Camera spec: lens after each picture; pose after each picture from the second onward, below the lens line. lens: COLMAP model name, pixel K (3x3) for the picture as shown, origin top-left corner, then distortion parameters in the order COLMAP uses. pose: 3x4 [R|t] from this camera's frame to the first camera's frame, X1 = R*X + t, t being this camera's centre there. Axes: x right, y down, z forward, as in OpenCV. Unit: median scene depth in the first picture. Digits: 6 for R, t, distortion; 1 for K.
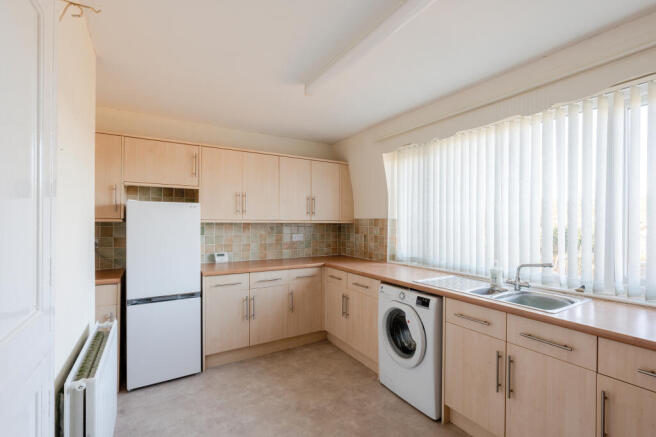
lens RADIAL K [[289.2, 0, 323.8], [0, 289.2, 221.9], [0, 0, 1]] dist [-0.001586, -0.000180]
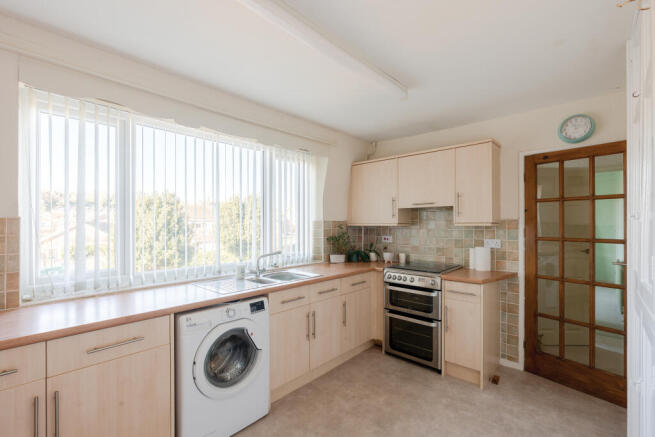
lens RADIAL K [[288.8, 0, 323.4], [0, 288.8, 221.9], [0, 0, 1]] dist [-0.001586, -0.000180]
pose [[-0.260626, 0.000241, 0.965440, -0.637320], [-0.000893, 0.999999, -0.000491, -0.005845], [-0.965439, -0.000990, -0.260626, 1.022736]]
